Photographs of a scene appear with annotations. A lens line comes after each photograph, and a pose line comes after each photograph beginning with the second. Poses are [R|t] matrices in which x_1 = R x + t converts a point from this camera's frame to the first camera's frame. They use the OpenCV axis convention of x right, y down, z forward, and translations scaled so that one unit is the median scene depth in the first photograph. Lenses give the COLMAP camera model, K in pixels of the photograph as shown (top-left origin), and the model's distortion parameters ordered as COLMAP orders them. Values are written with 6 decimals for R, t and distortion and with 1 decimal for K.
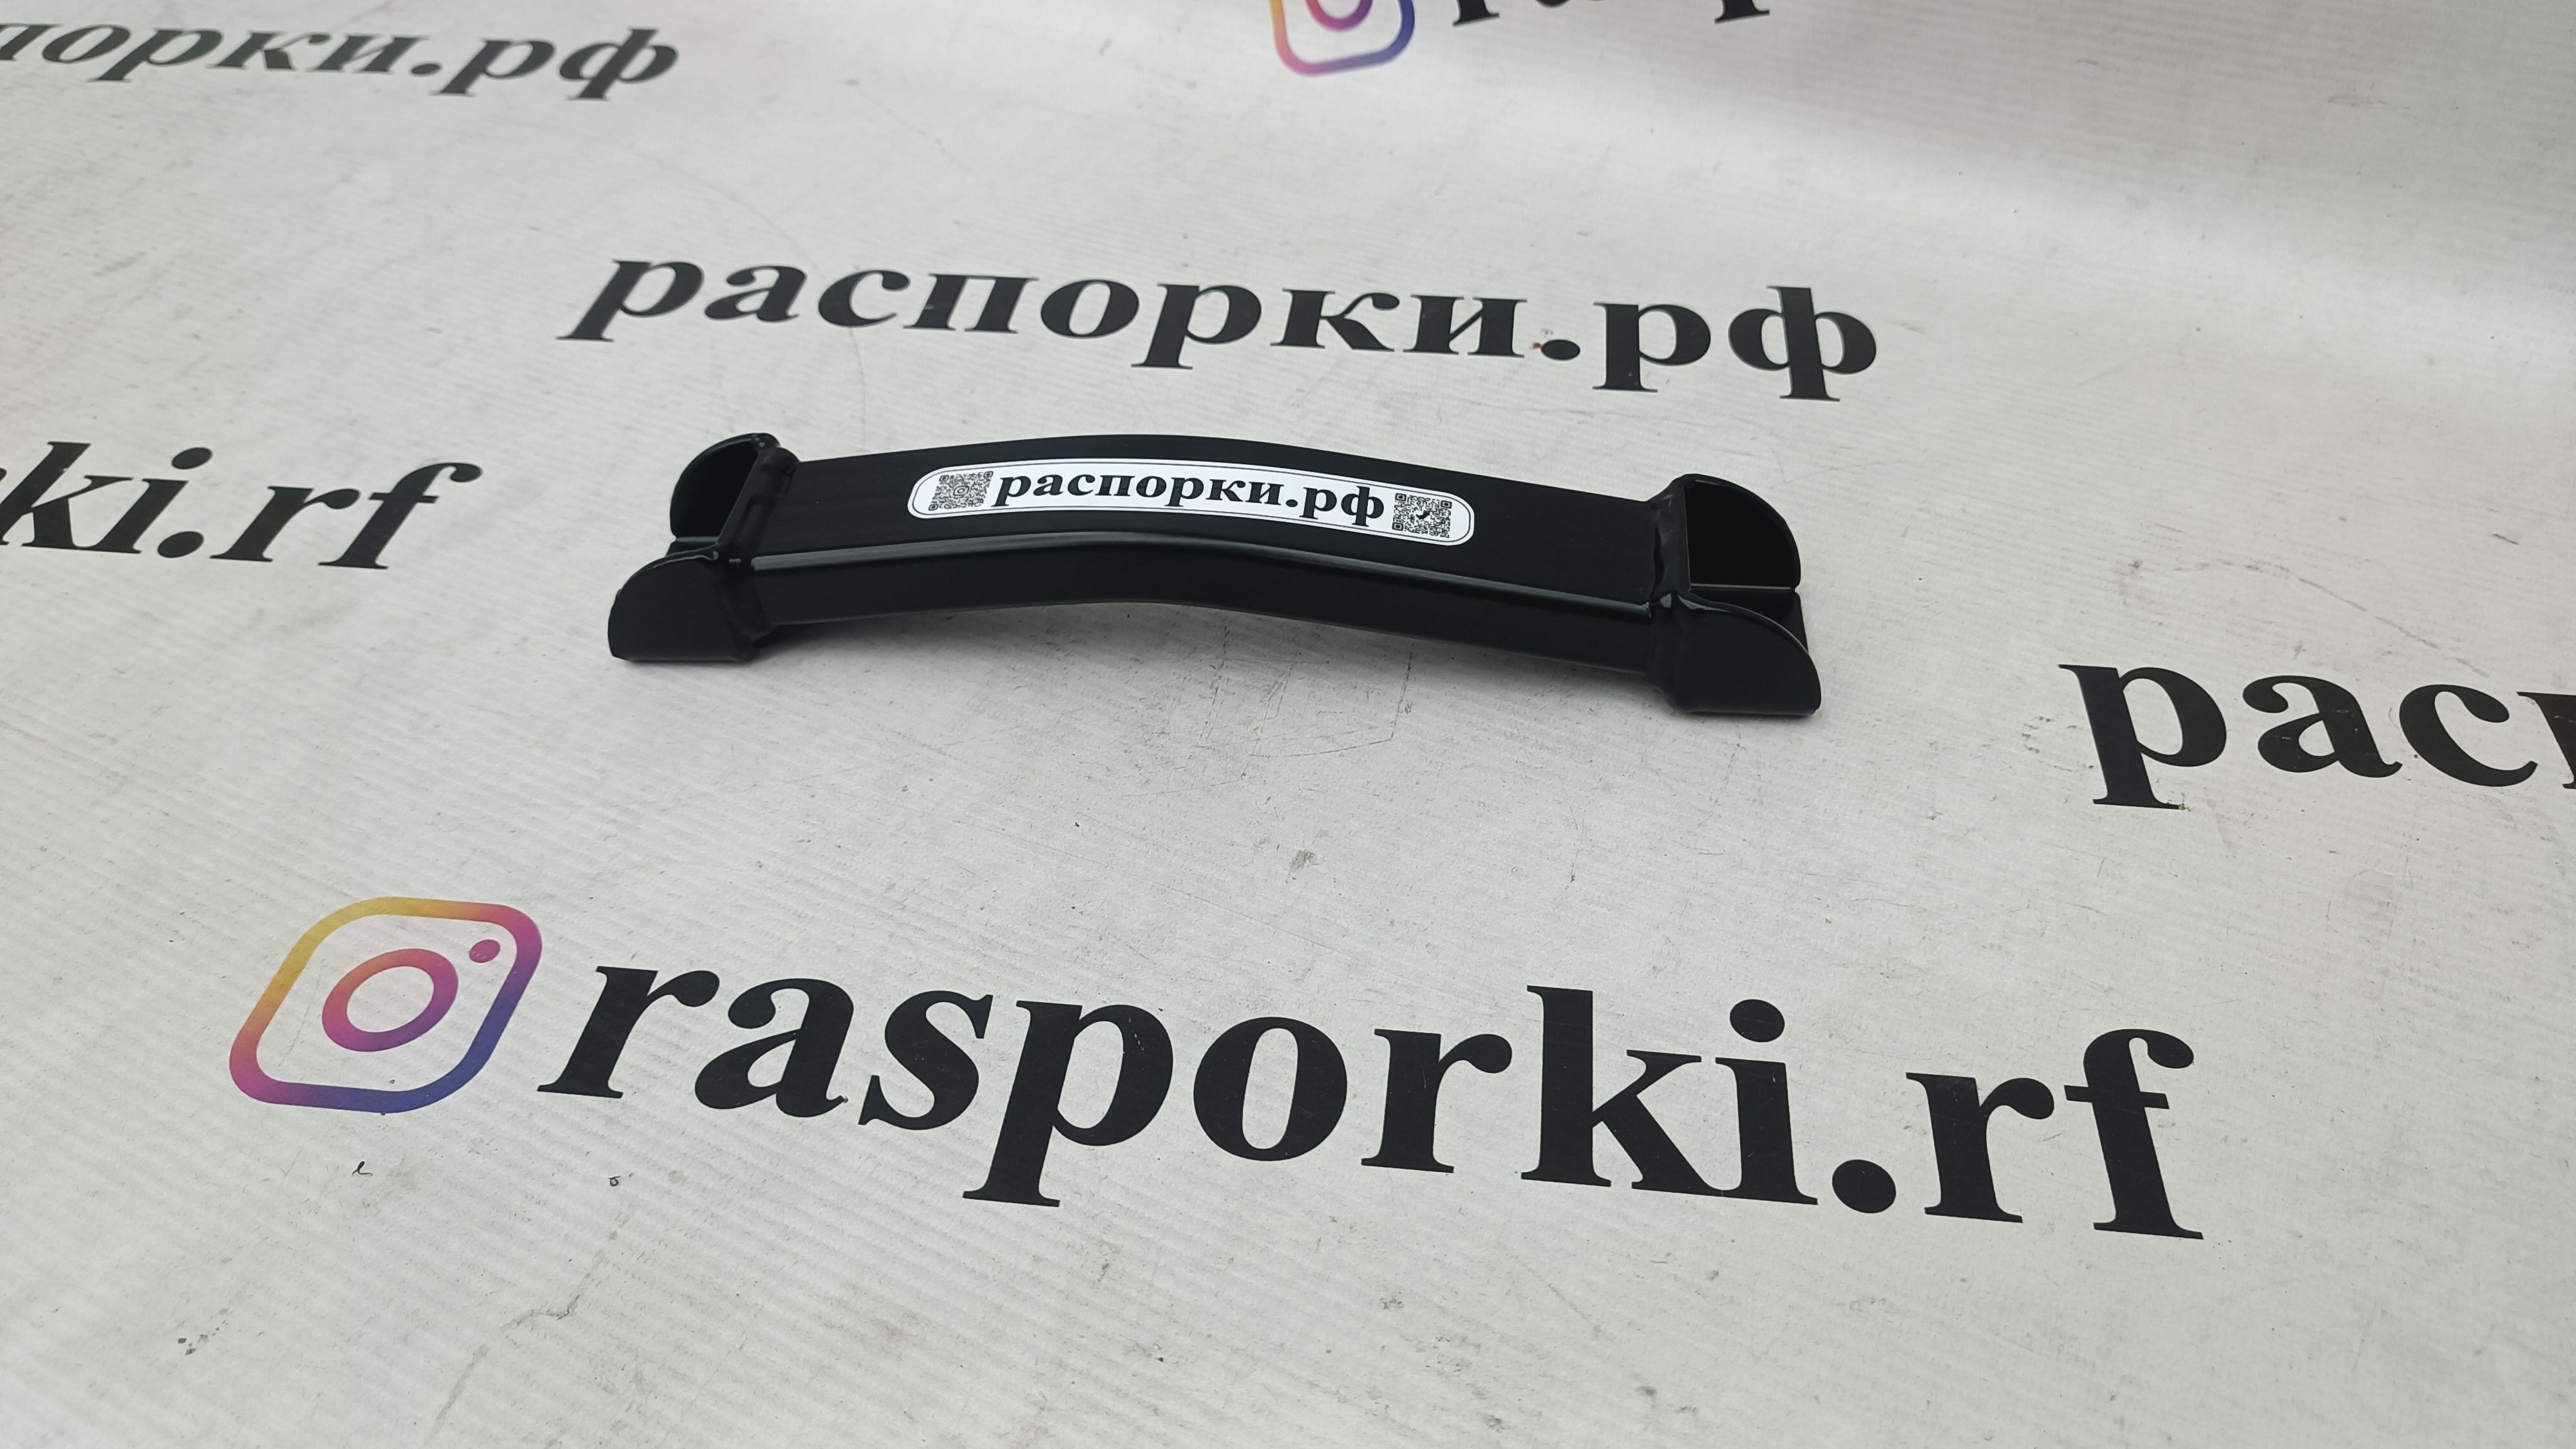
lens RADIAL K [[1912.7, 0, 1291.5], [0, 1912.7, 725.3], [0, 0, 1]] dist [0.009160, -0.018921]
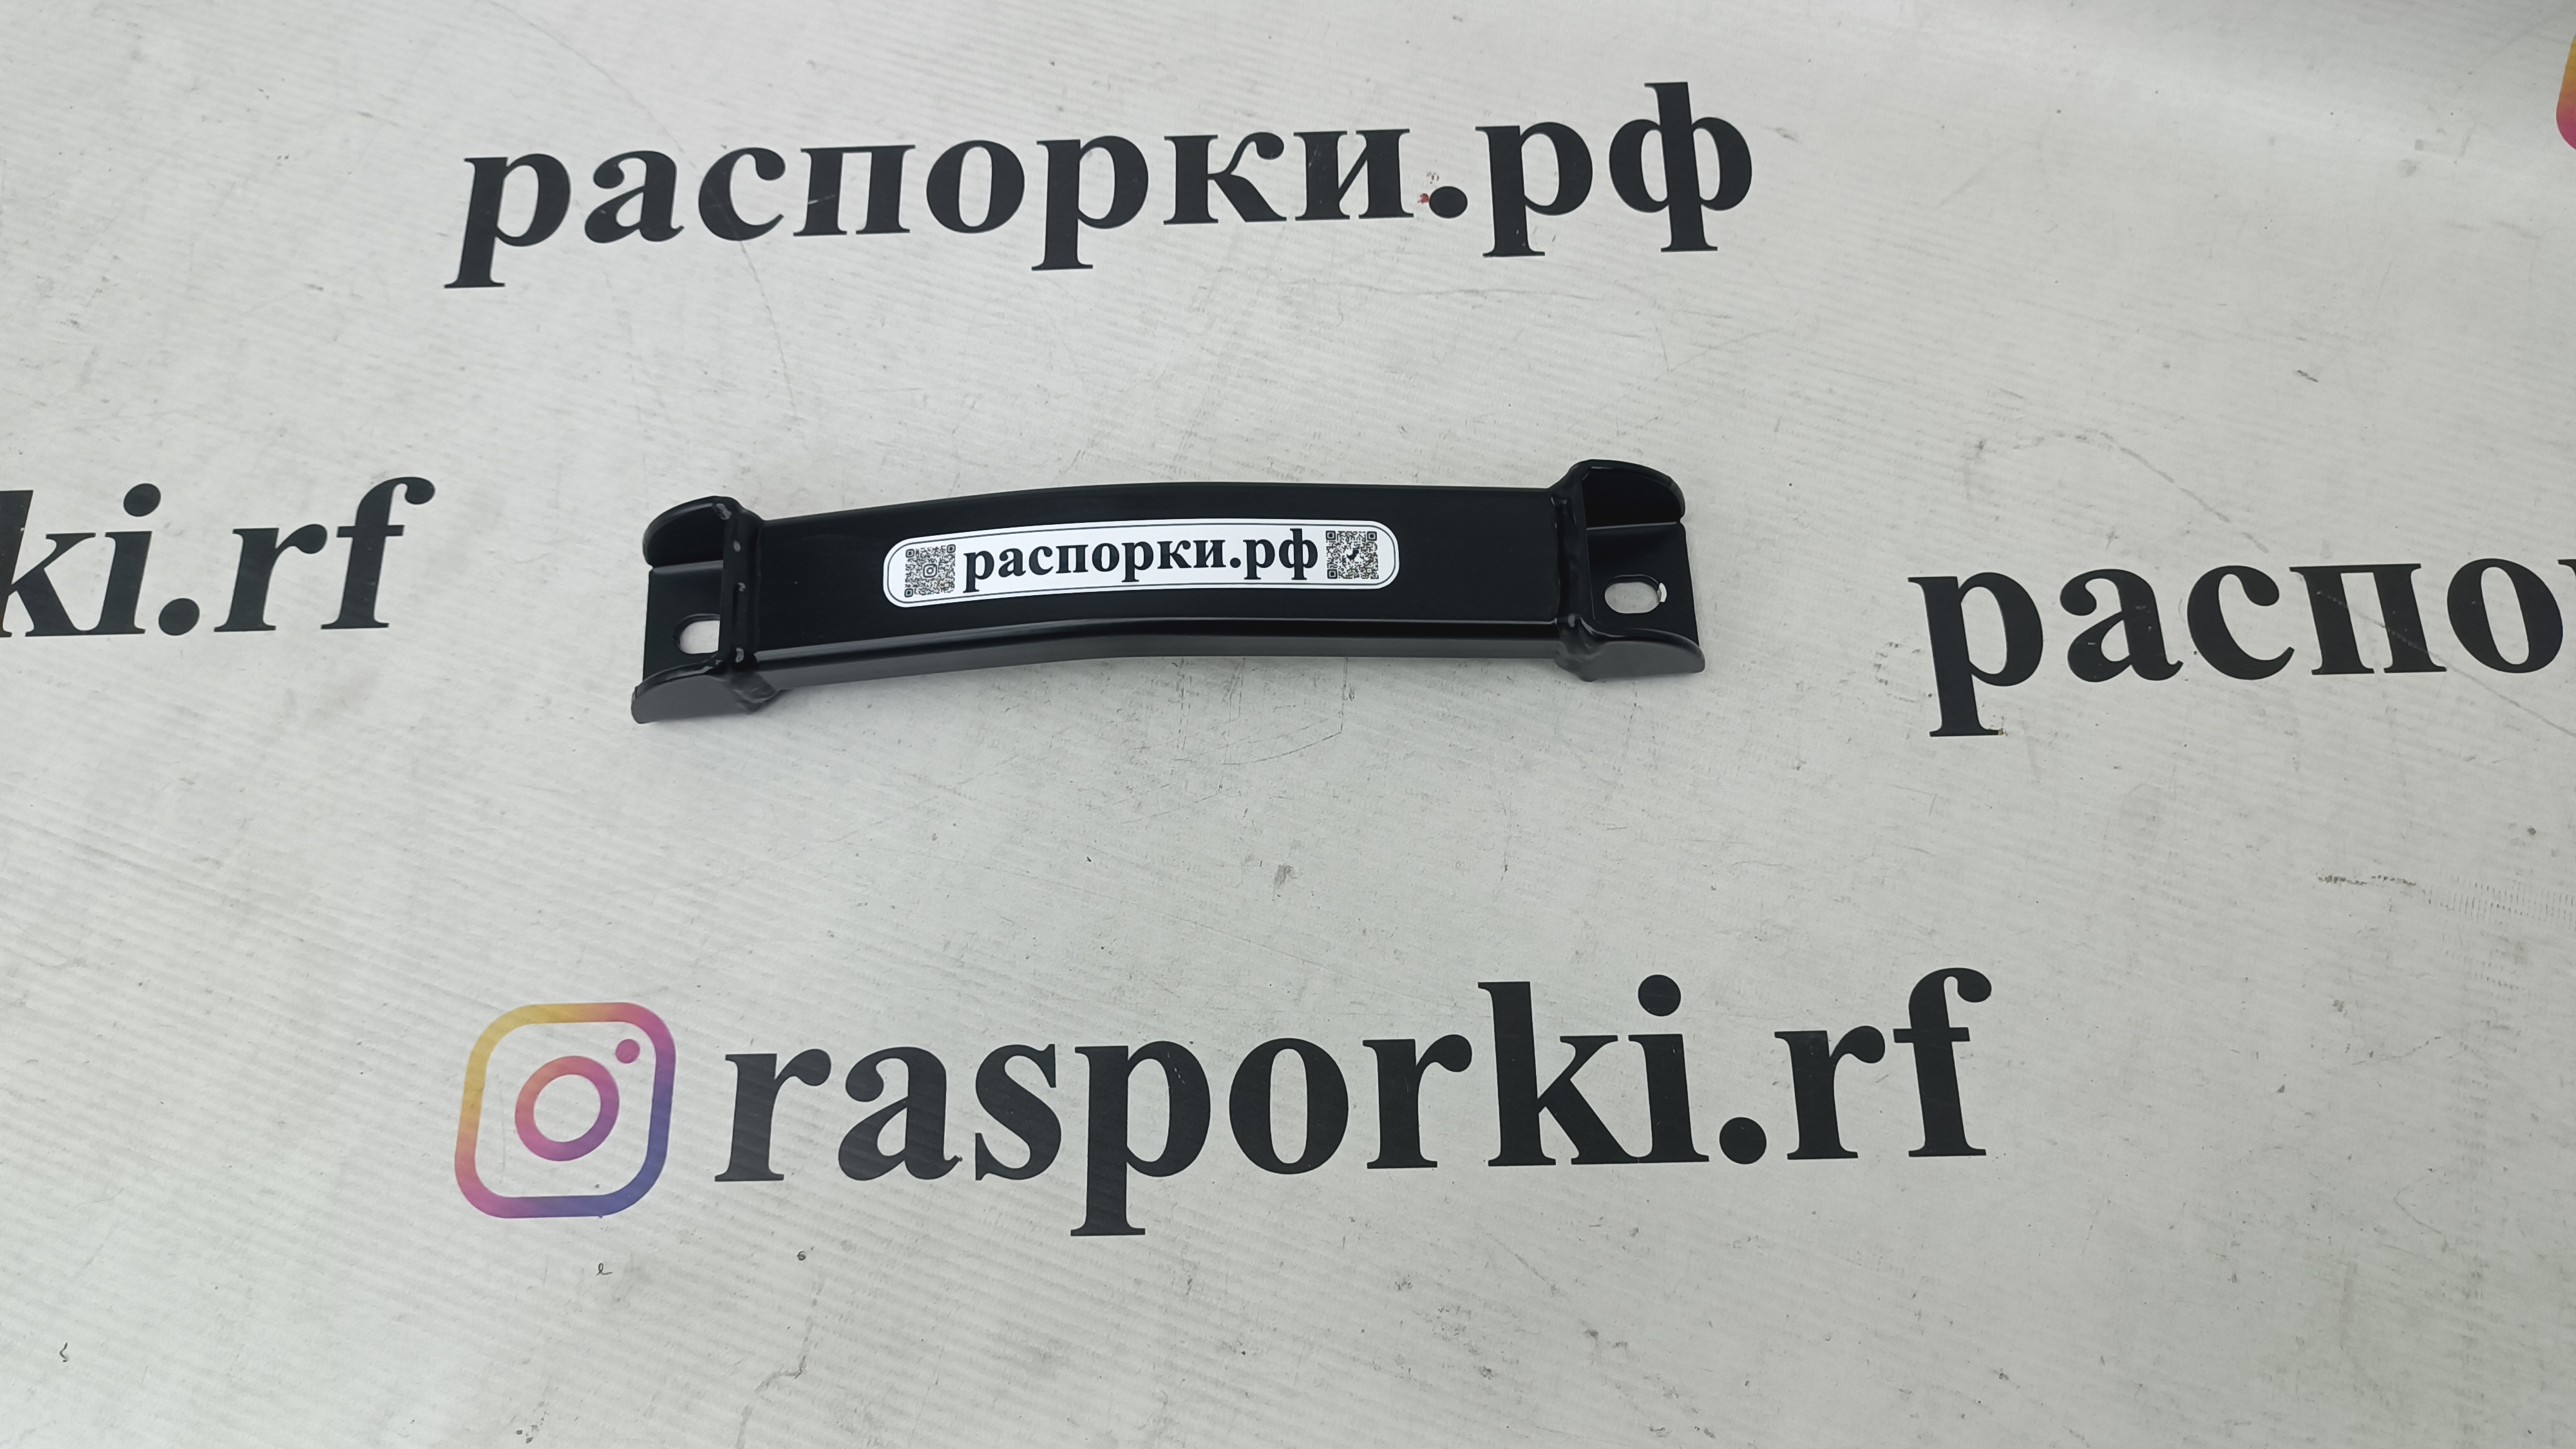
lens RADIAL K [[1912.7, 0, 1289.3], [0, 1912.7, 718.4], [0, 0, 1]] dist [0.009160, -0.018921]
pose [[0.991074, -0.127146, 0.040065, -0.024967], [0.096949, 0.893720, 0.438025, -0.522614], [-0.091500, -0.430231, 0.898069, -0.036369]]
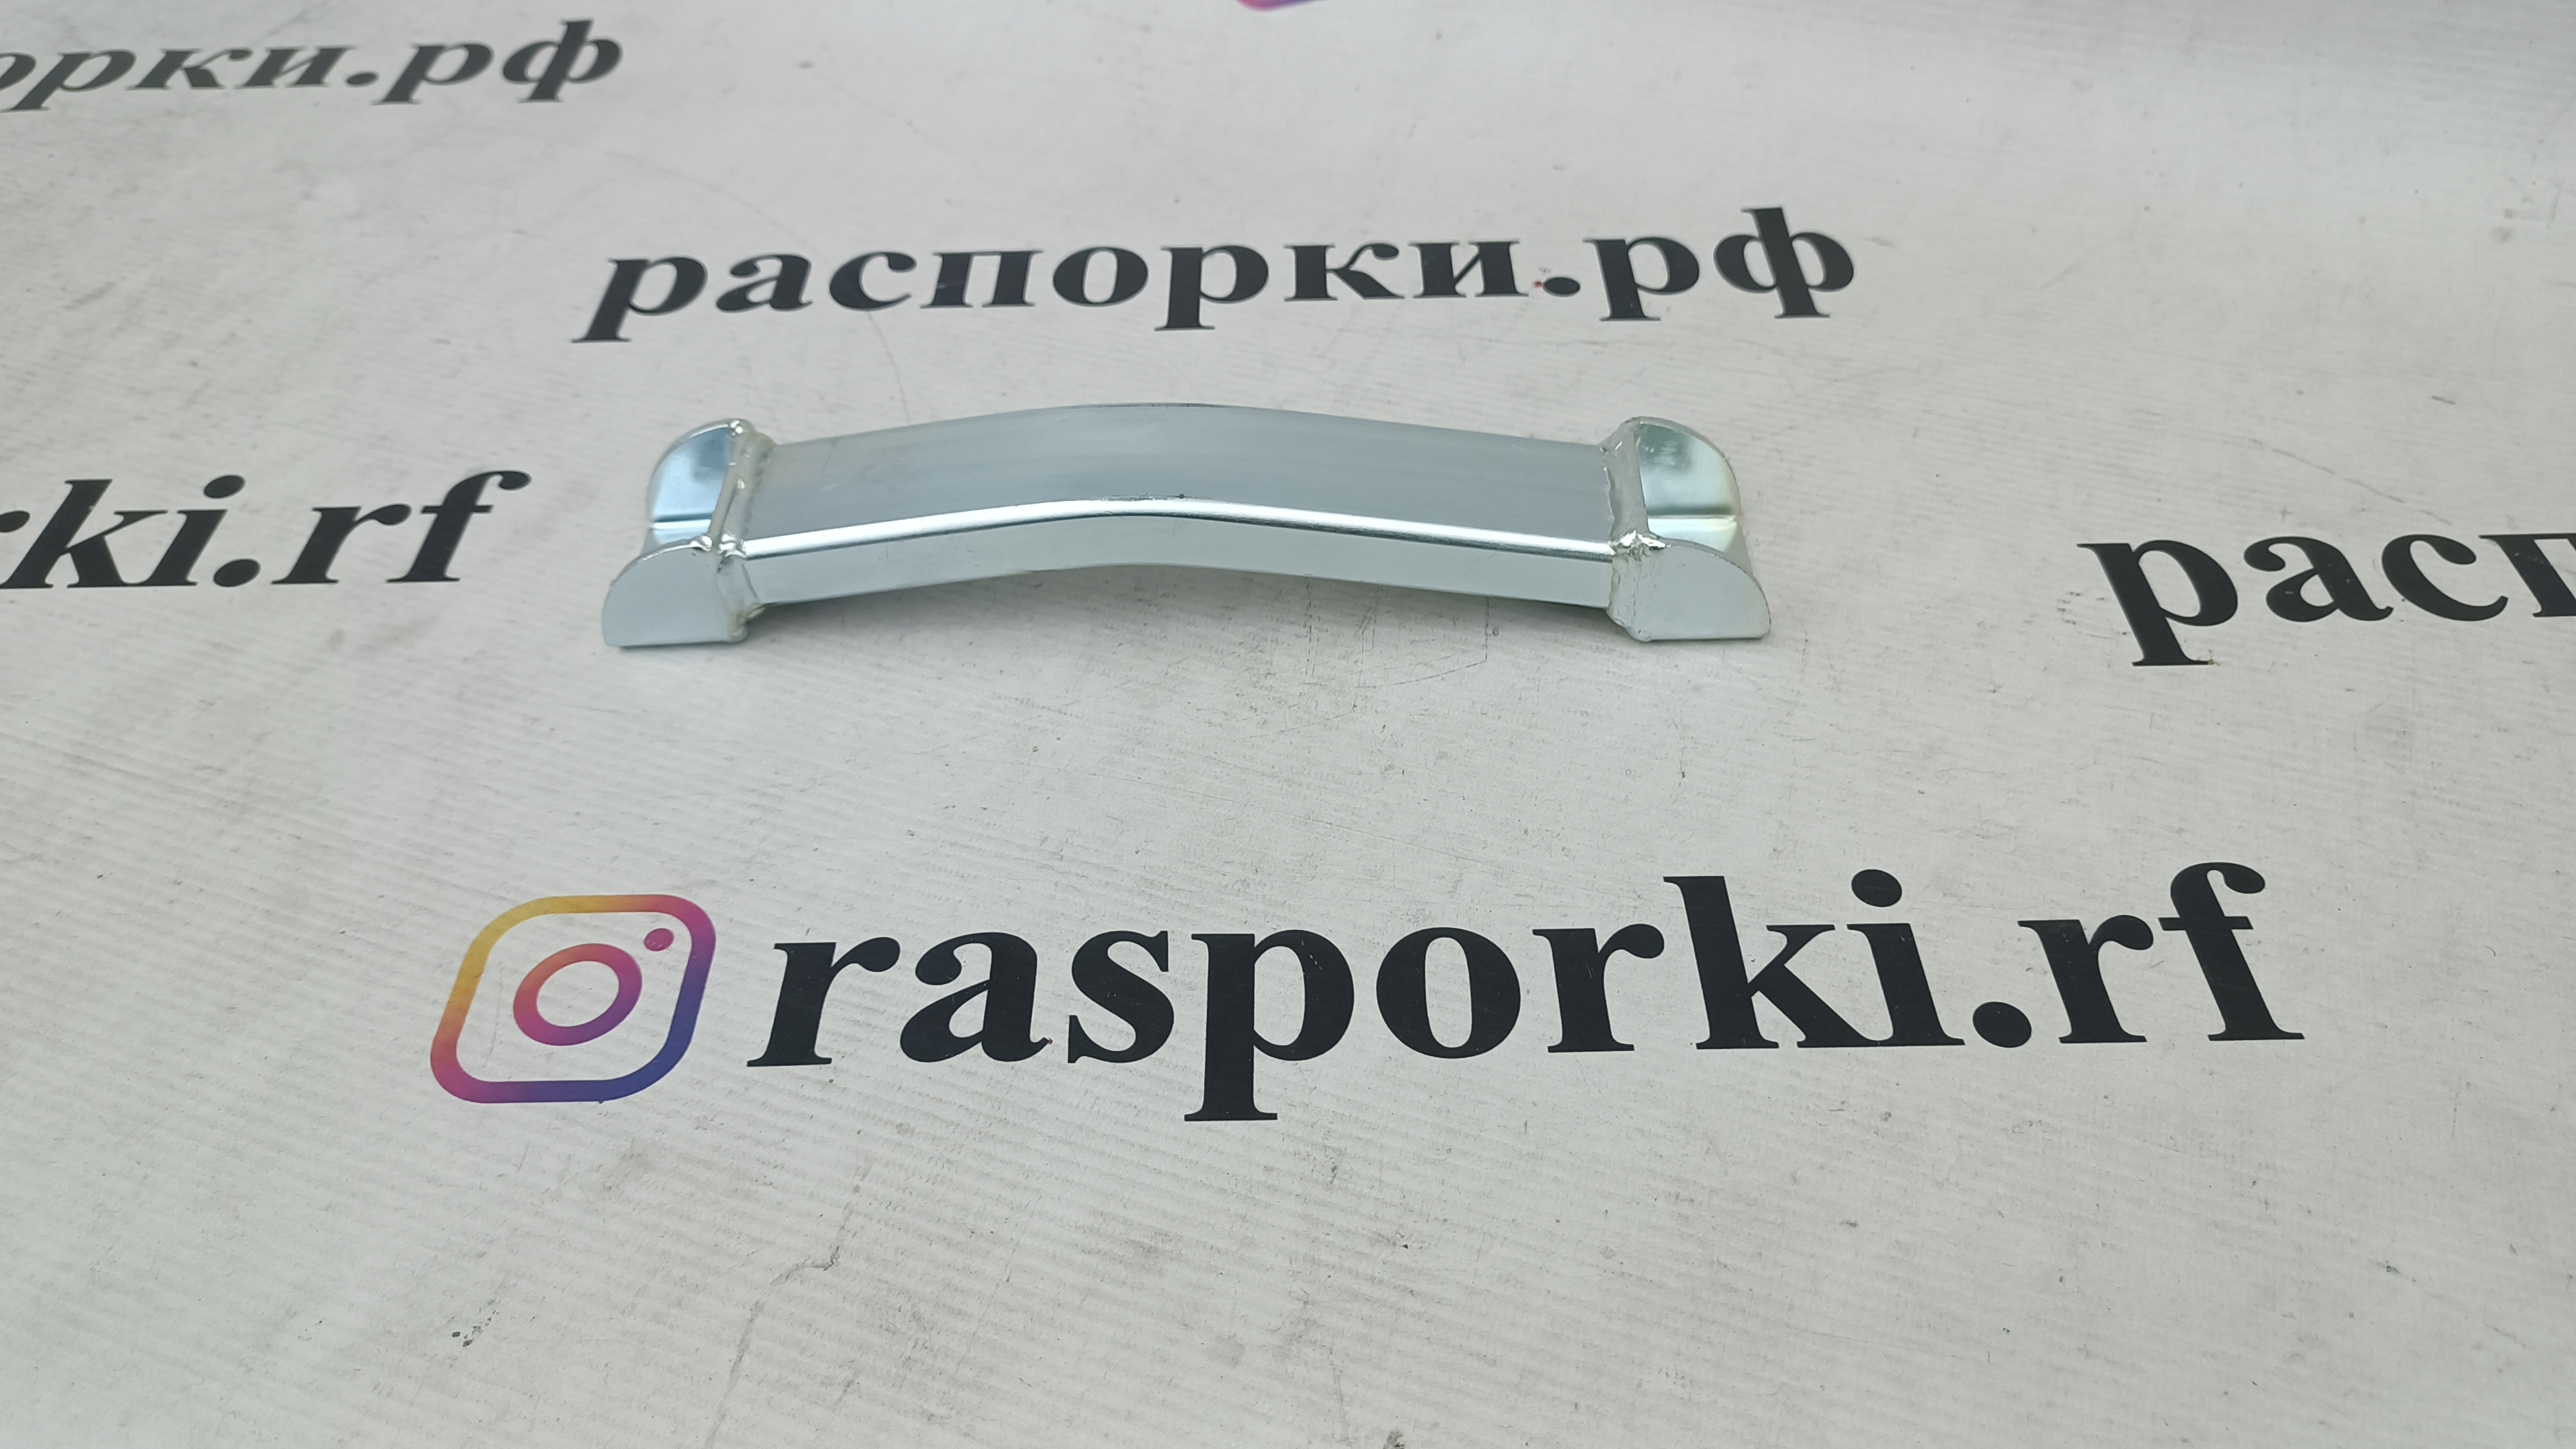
lens RADIAL K [[1912.7, 0, 1289.9], [0, 1912.7, 727.6], [0, 0, 1]] dist [0.009160, -0.018921]
pose [[0.992320, -0.086436, 0.088484, -0.155486], [0.084437, 0.996087, 0.026097, 0.006263], [-0.090393, -0.018425, 0.995736, -0.045216]]
